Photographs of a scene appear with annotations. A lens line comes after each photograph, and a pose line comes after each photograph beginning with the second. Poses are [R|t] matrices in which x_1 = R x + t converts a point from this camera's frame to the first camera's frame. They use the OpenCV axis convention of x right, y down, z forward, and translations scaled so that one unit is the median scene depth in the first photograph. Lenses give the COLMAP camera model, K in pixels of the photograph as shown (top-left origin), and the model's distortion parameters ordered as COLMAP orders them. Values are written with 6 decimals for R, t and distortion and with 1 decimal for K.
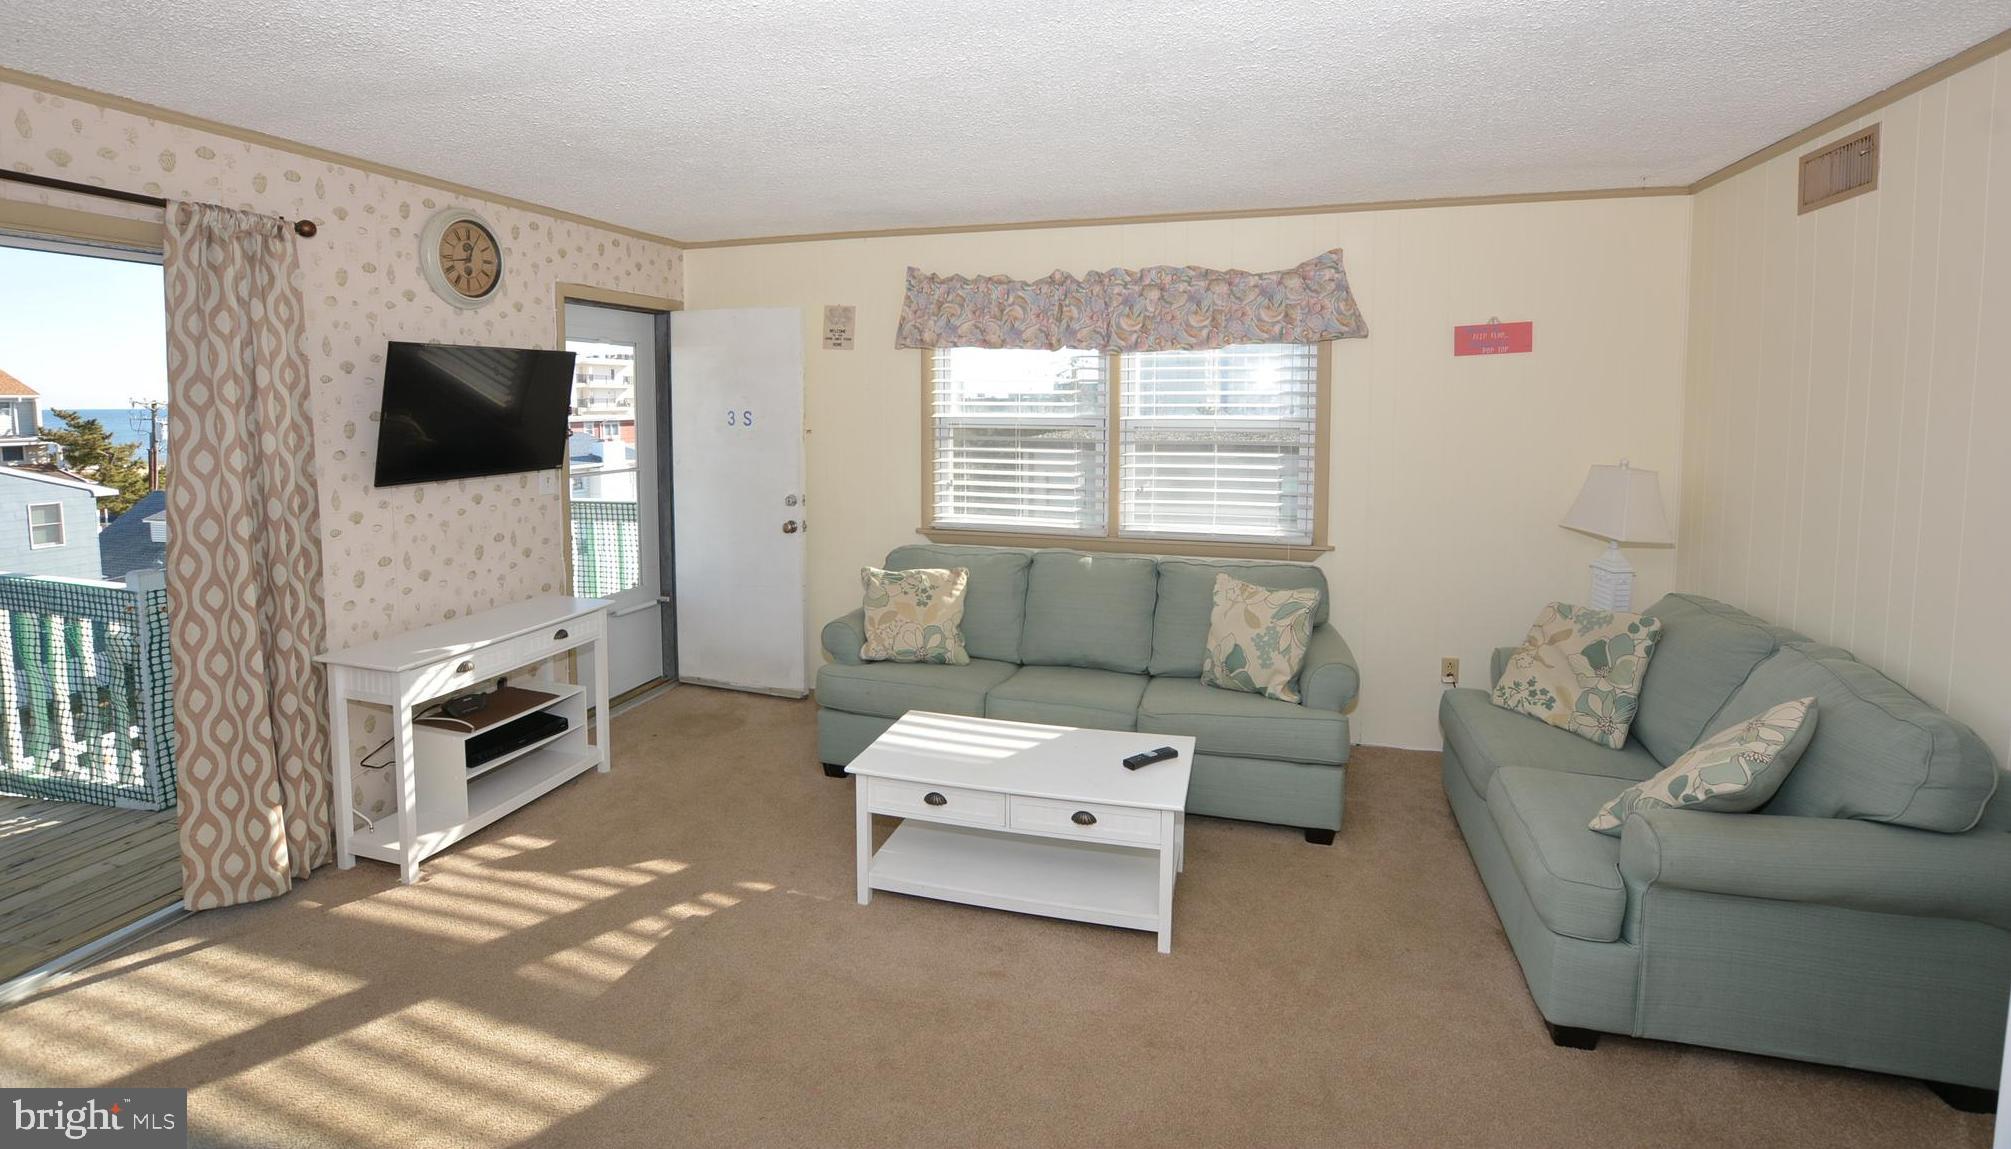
lens RADIAL K [[909.6, 0, 1002.3], [0, 909.6, 472.7], [0, 0, 1]] dist [-0.027419, 0.001370]
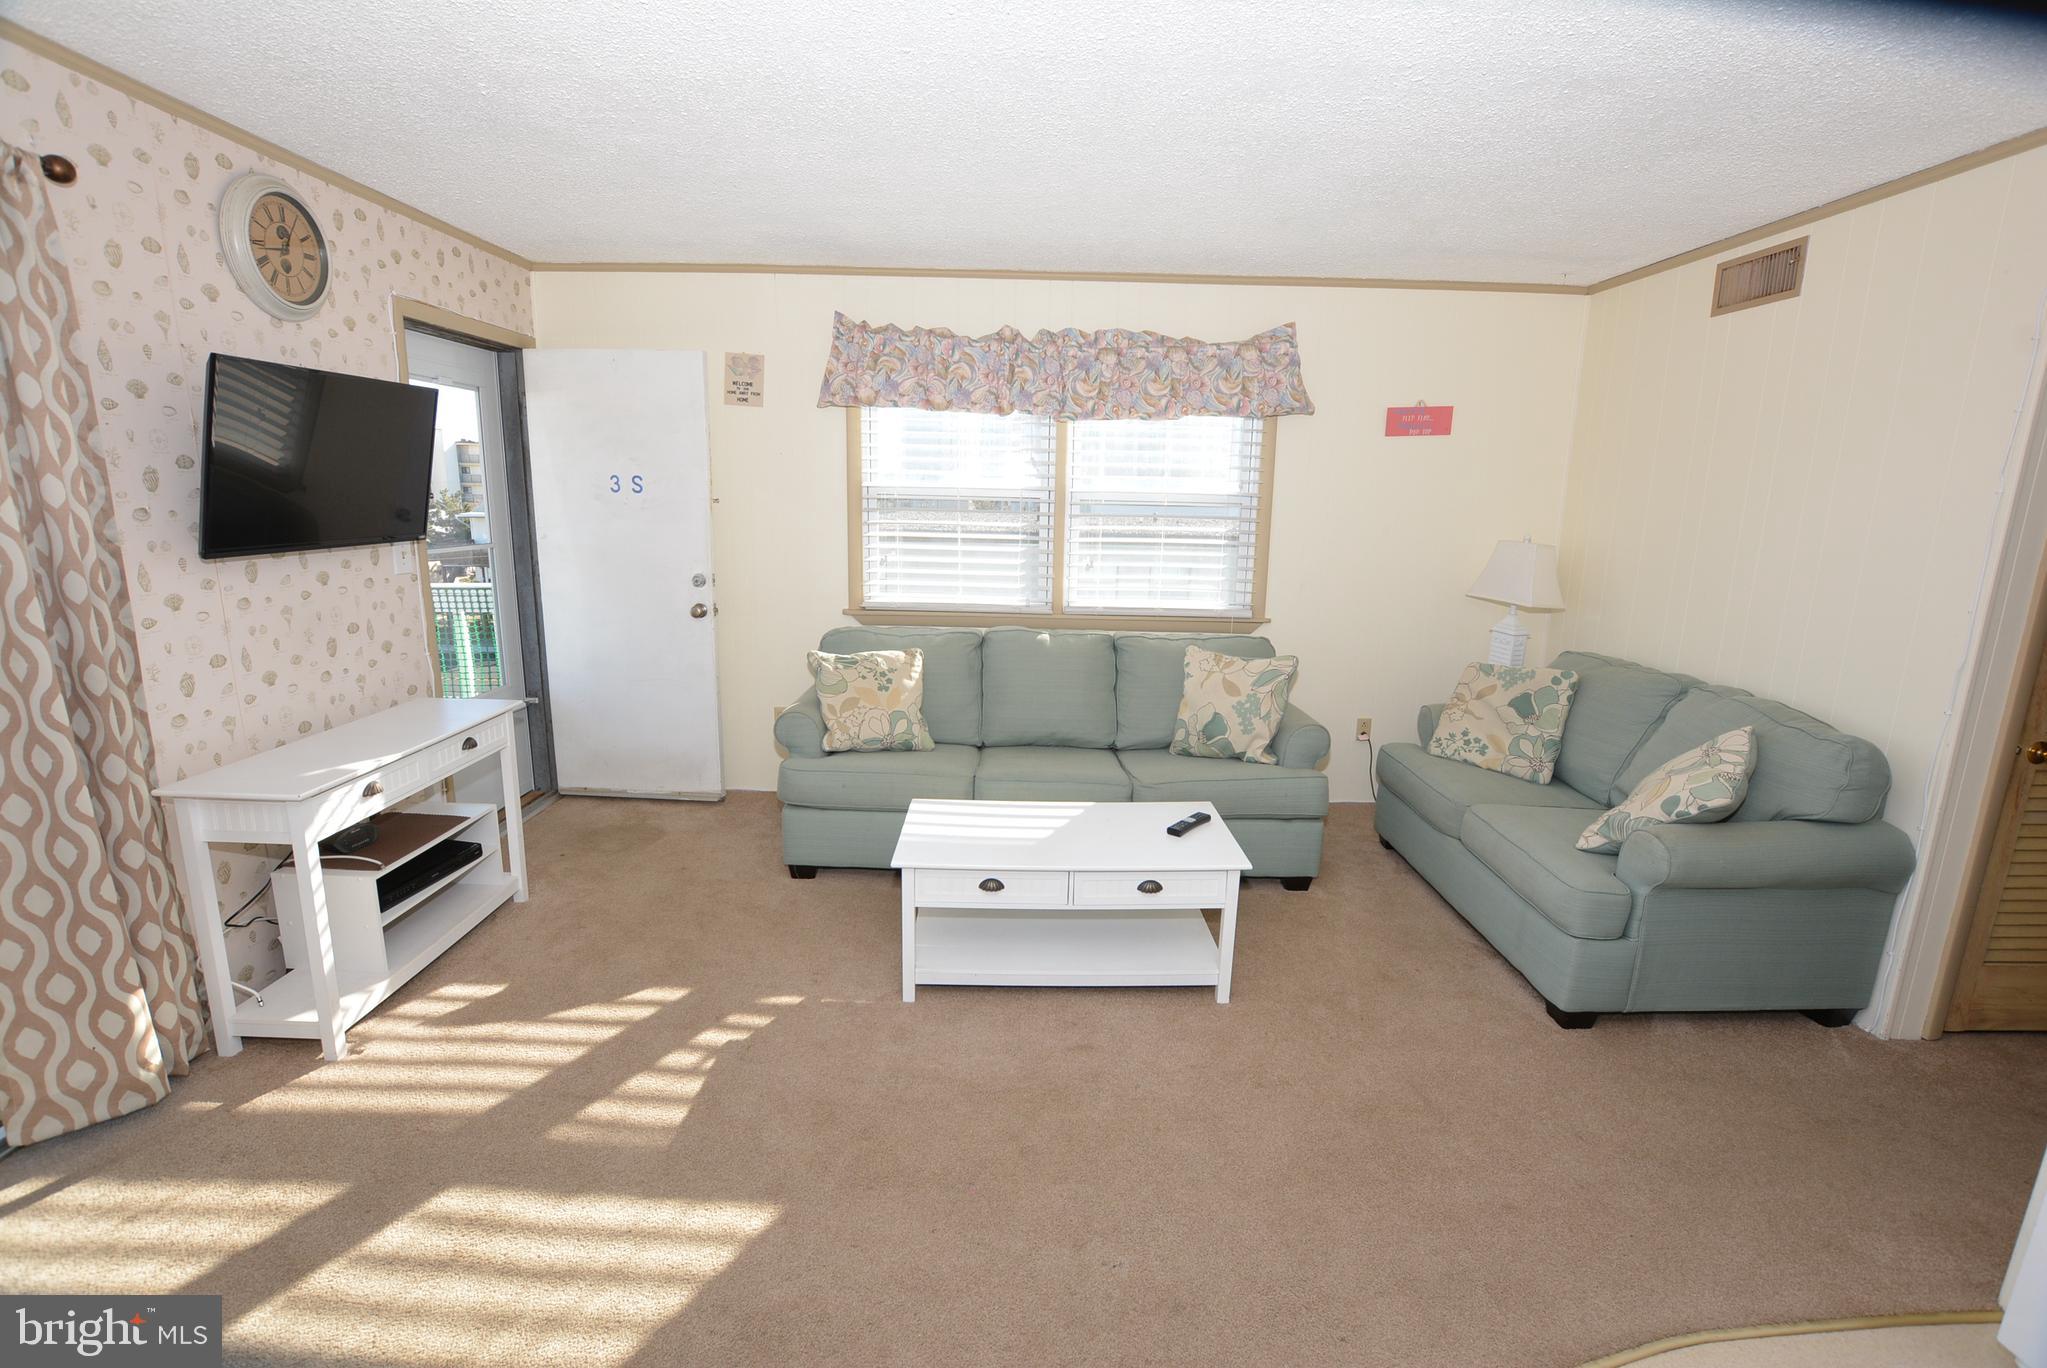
lens RADIAL K [[904.5, 0, 1035.9], [0, 904.5, 686.5], [0, 0, 1]] dist [-0.029990, 0.004376]
pose [[0.955553, -0.041979, 0.291815, -0.261471], [0.002623, 0.990982, 0.133970, 0.024091], [-0.294807, -0.127250, 0.947046, 0.103160]]
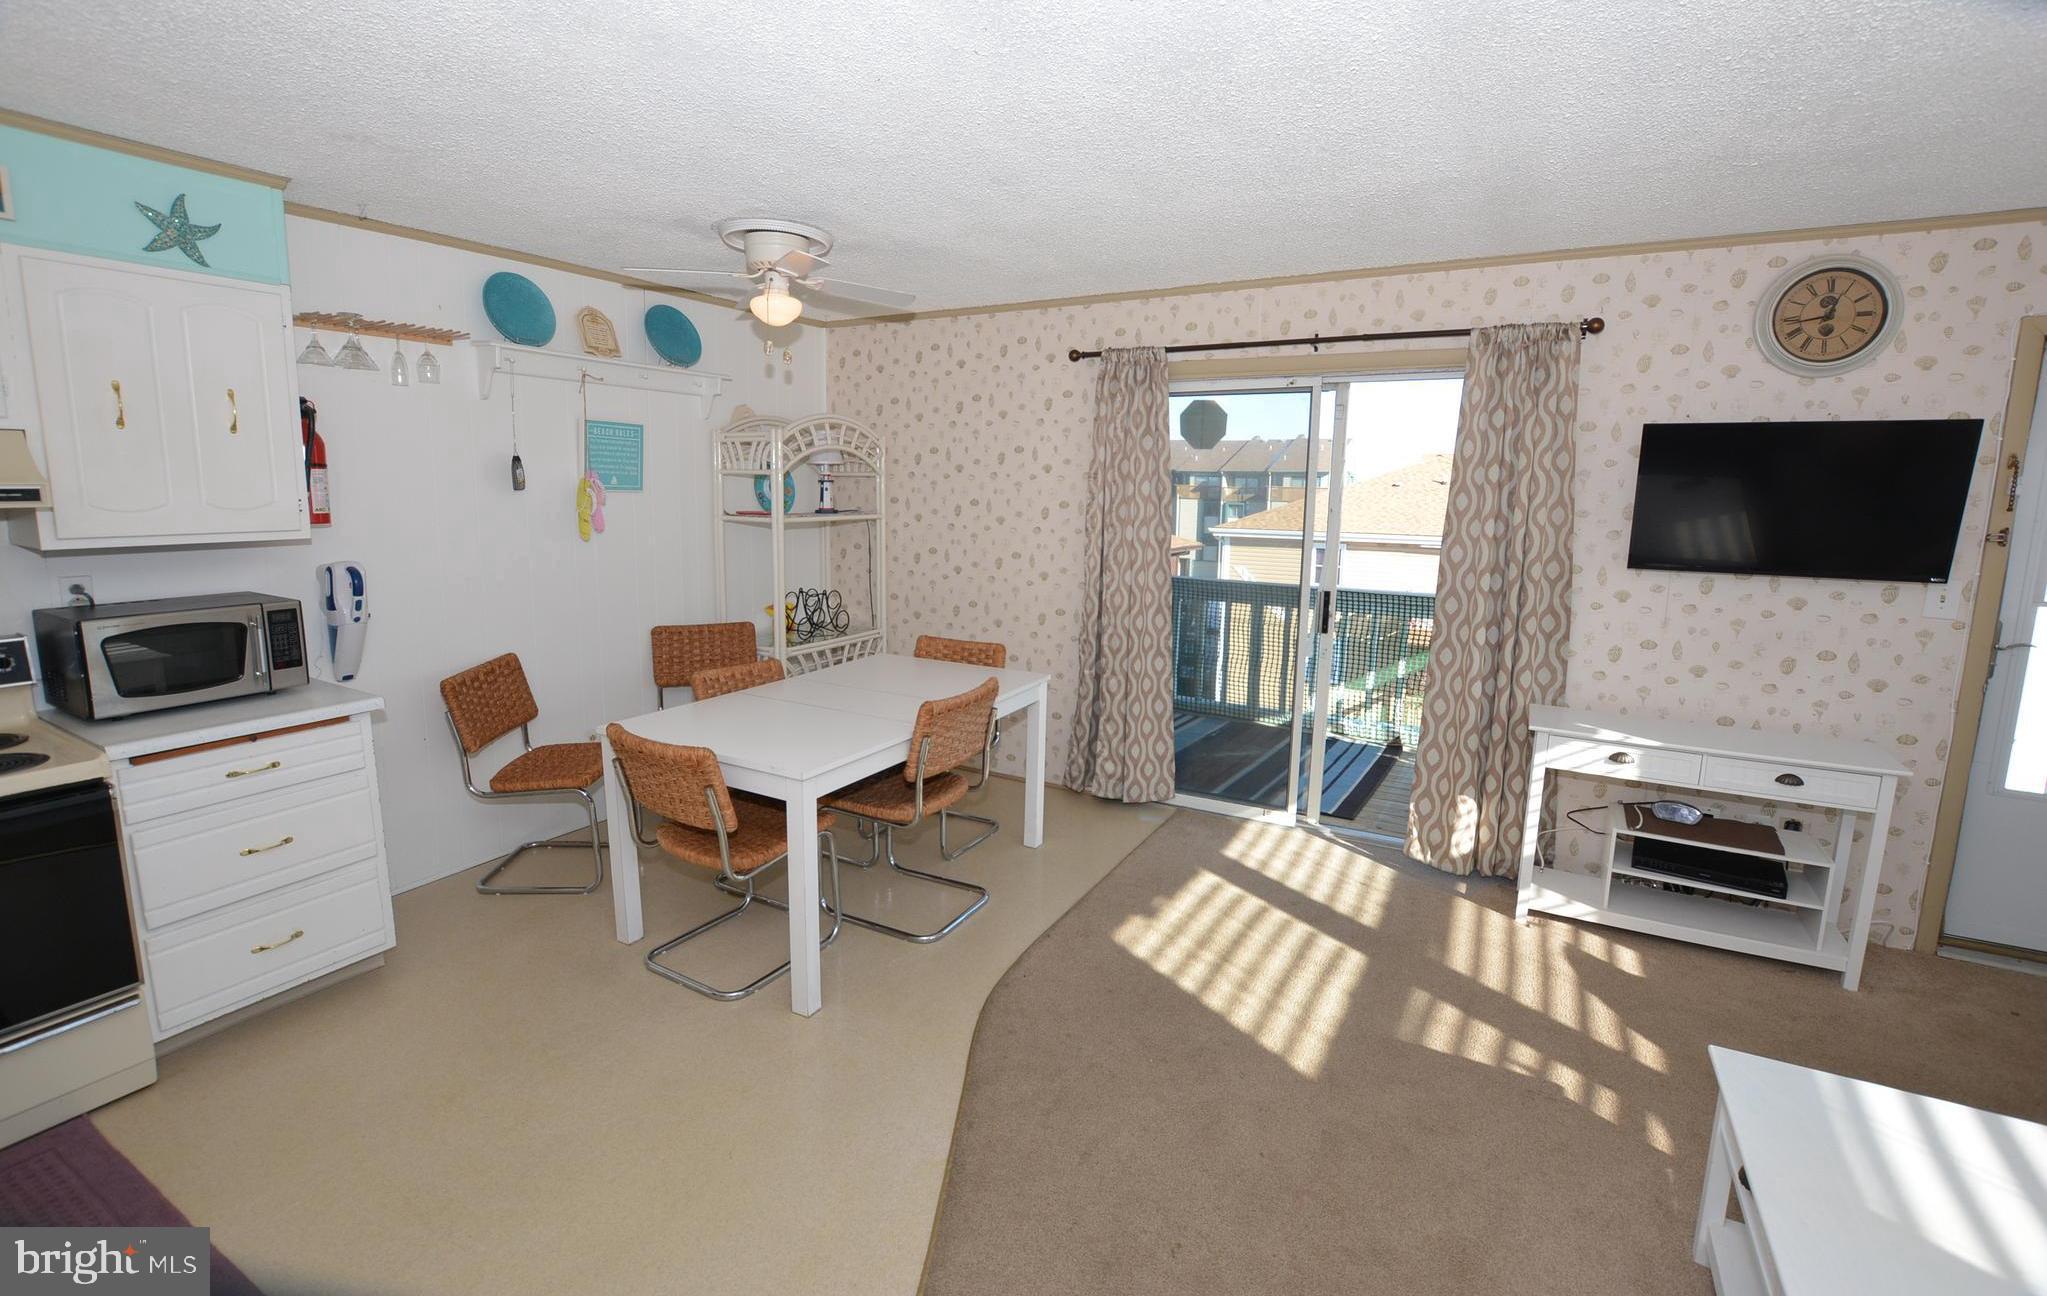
lens RADIAL K [[918.3, 0, 1022.9], [0, 918.3, 628.5], [0, 0, 1]] dist [-0.021624, 0.000284]
pose [[-0.240594, 0.148081, -0.959264, 0.480272], [-0.091812, 0.980391, 0.174370, -0.034115], [0.966274, 0.130024, -0.222280, 0.564221]]
